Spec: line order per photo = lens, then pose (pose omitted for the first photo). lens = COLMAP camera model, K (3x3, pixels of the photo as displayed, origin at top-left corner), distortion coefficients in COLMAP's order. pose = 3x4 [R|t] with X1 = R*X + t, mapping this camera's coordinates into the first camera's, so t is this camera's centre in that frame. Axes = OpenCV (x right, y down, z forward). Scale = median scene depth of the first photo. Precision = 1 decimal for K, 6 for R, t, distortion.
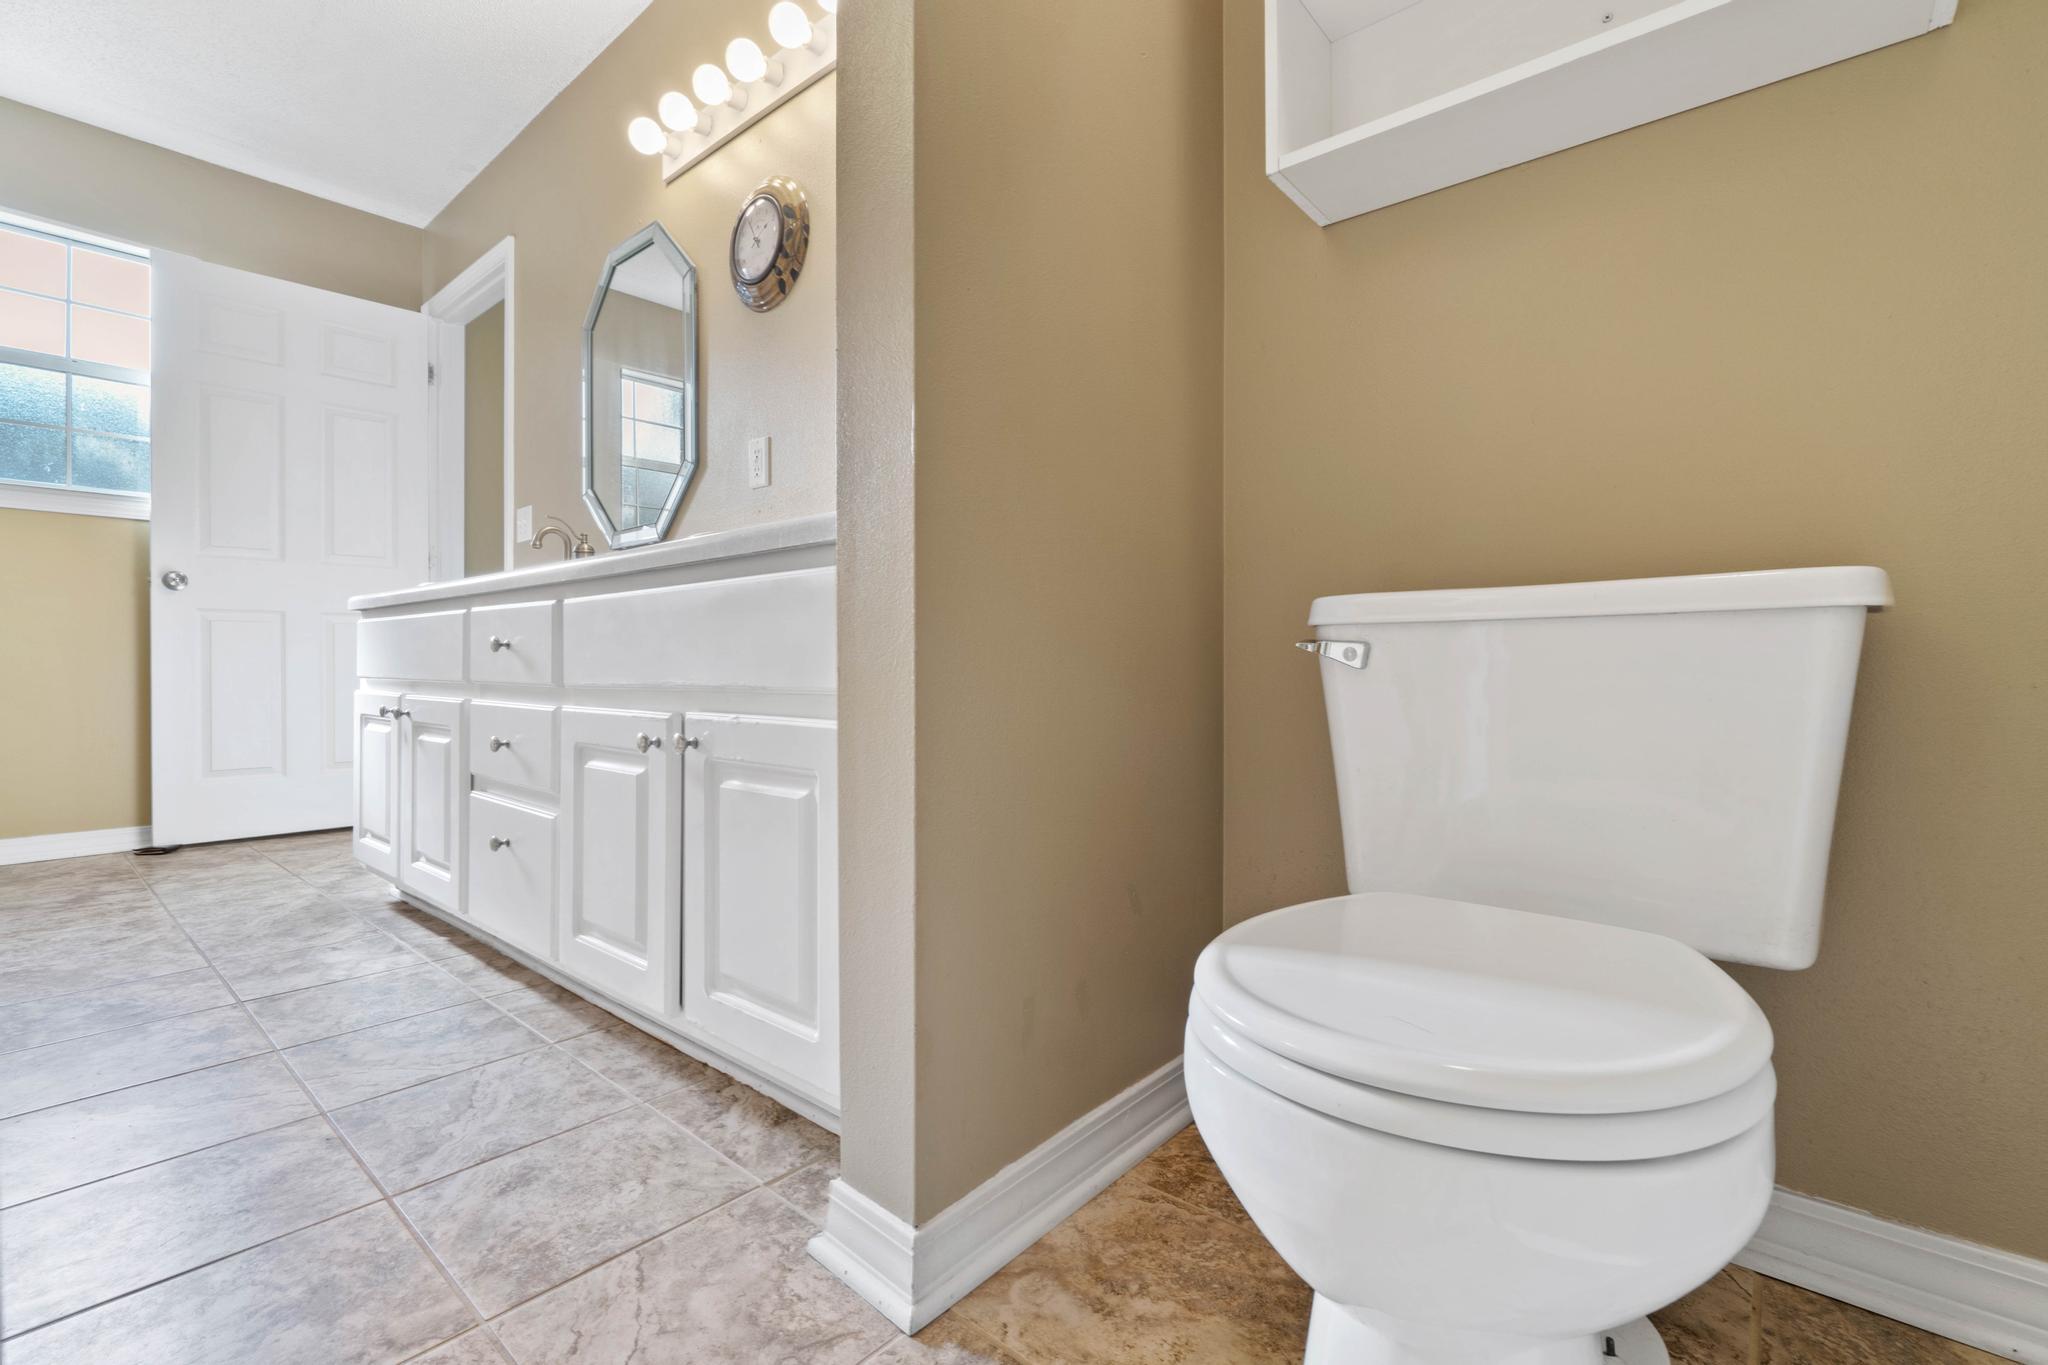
lens RADIAL K [[885.0, 0, 1014.3], [0, 885.0, 684.4], [0, 0, 1]] dist [-0.003854, -0.000366]
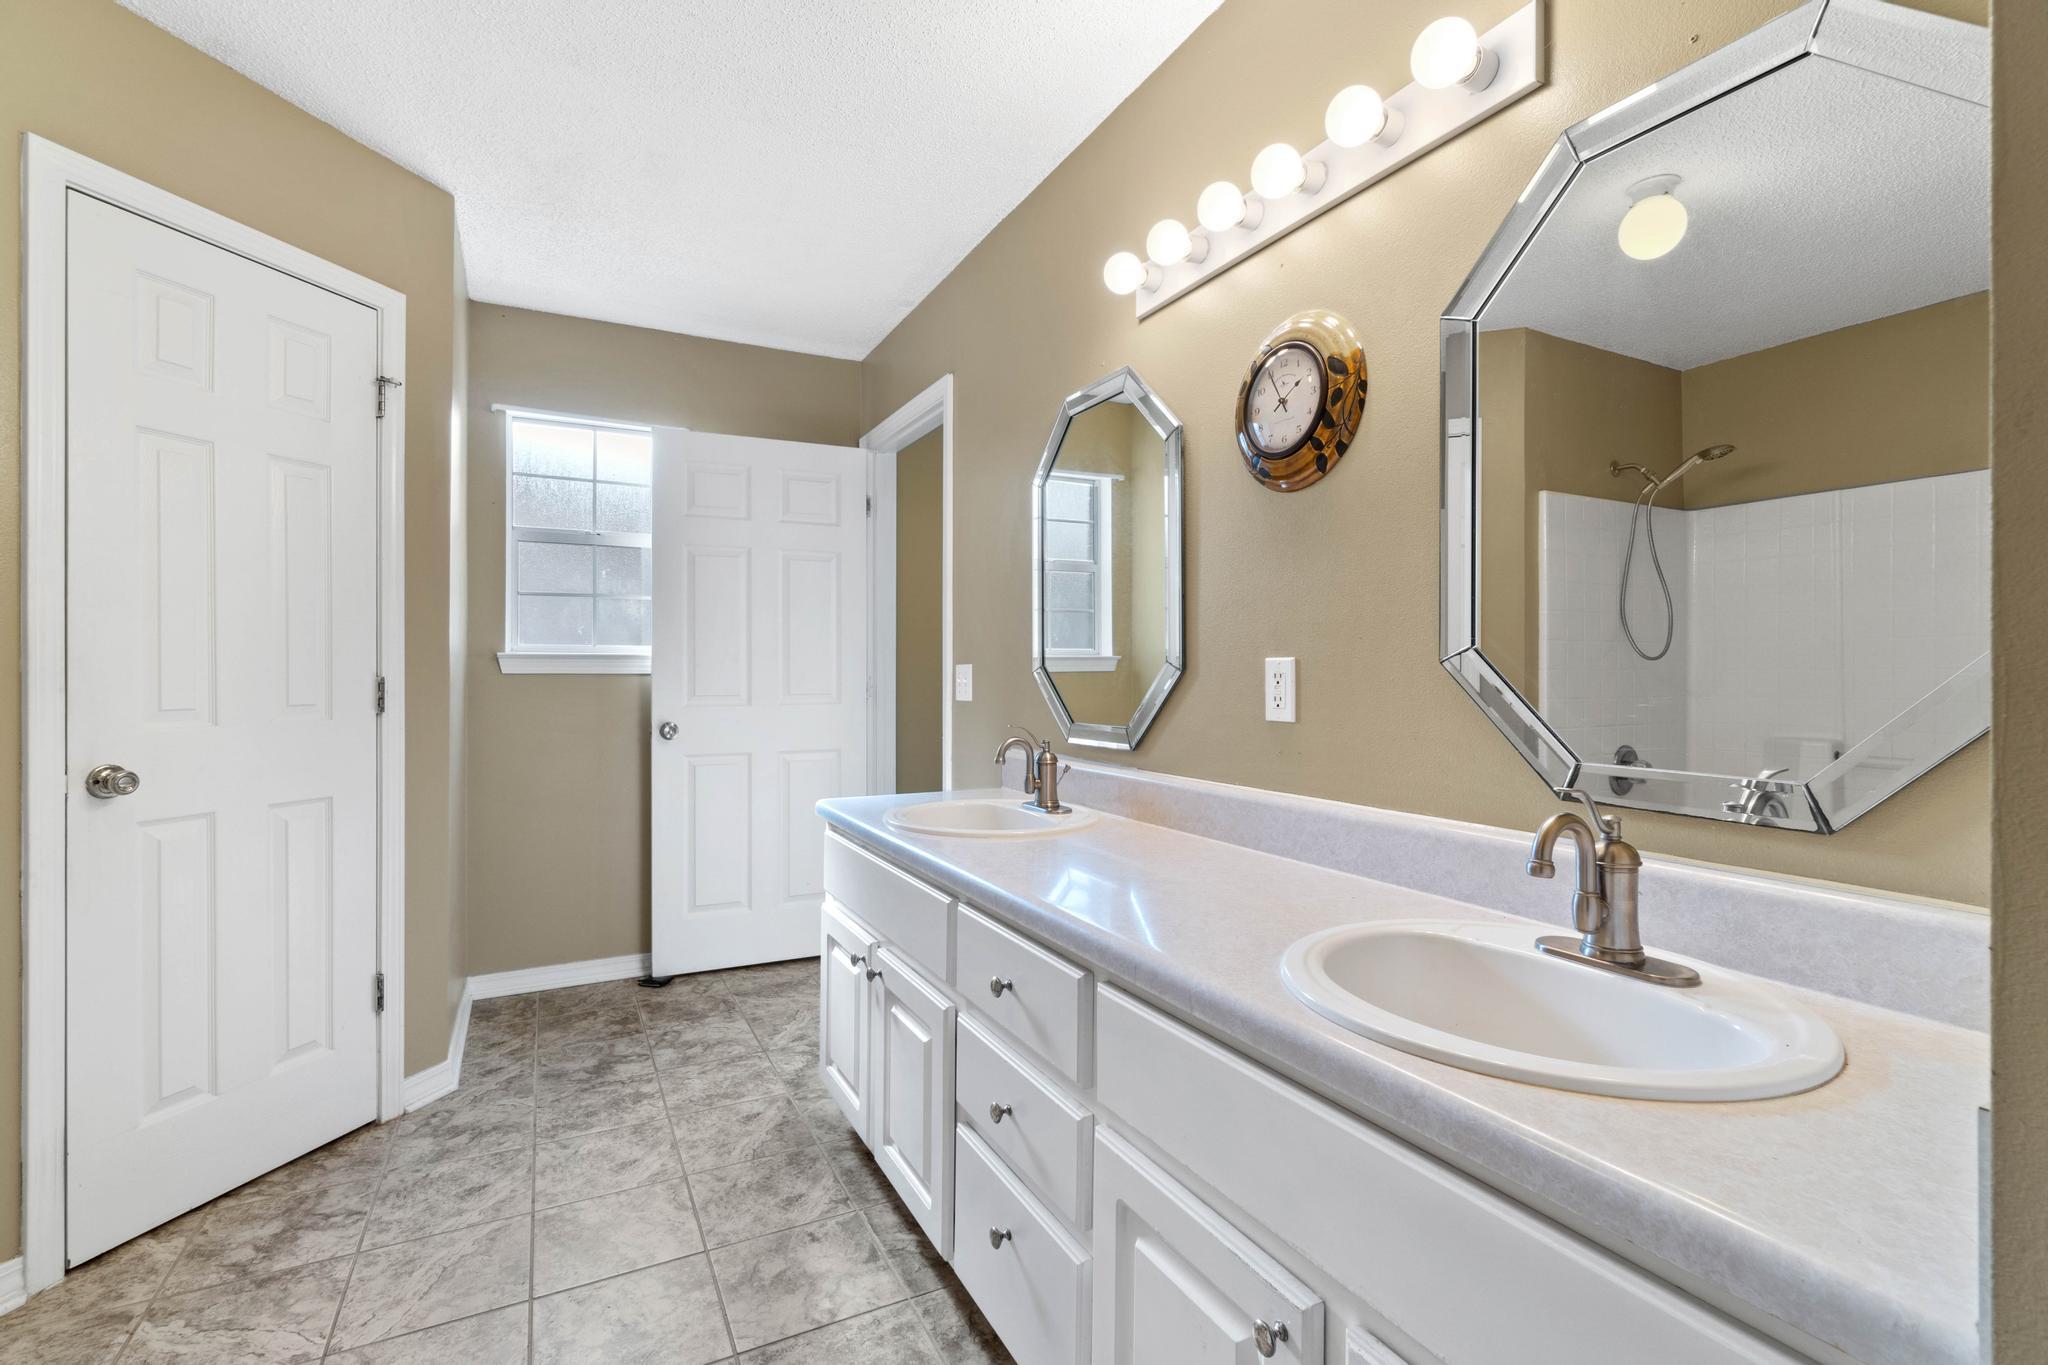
lens RADIAL K [[885.0, 0, 1014.3], [0, 885.0, 684.4], [0, 0, 1]] dist [-0.003854, -0.000366]
pose [[0.929631, 0.008091, -0.368403, -0.210303], [-0.006808, 0.999965, 0.004780, -0.245822], [0.368428, -0.001936, 0.929654, 0.194936]]
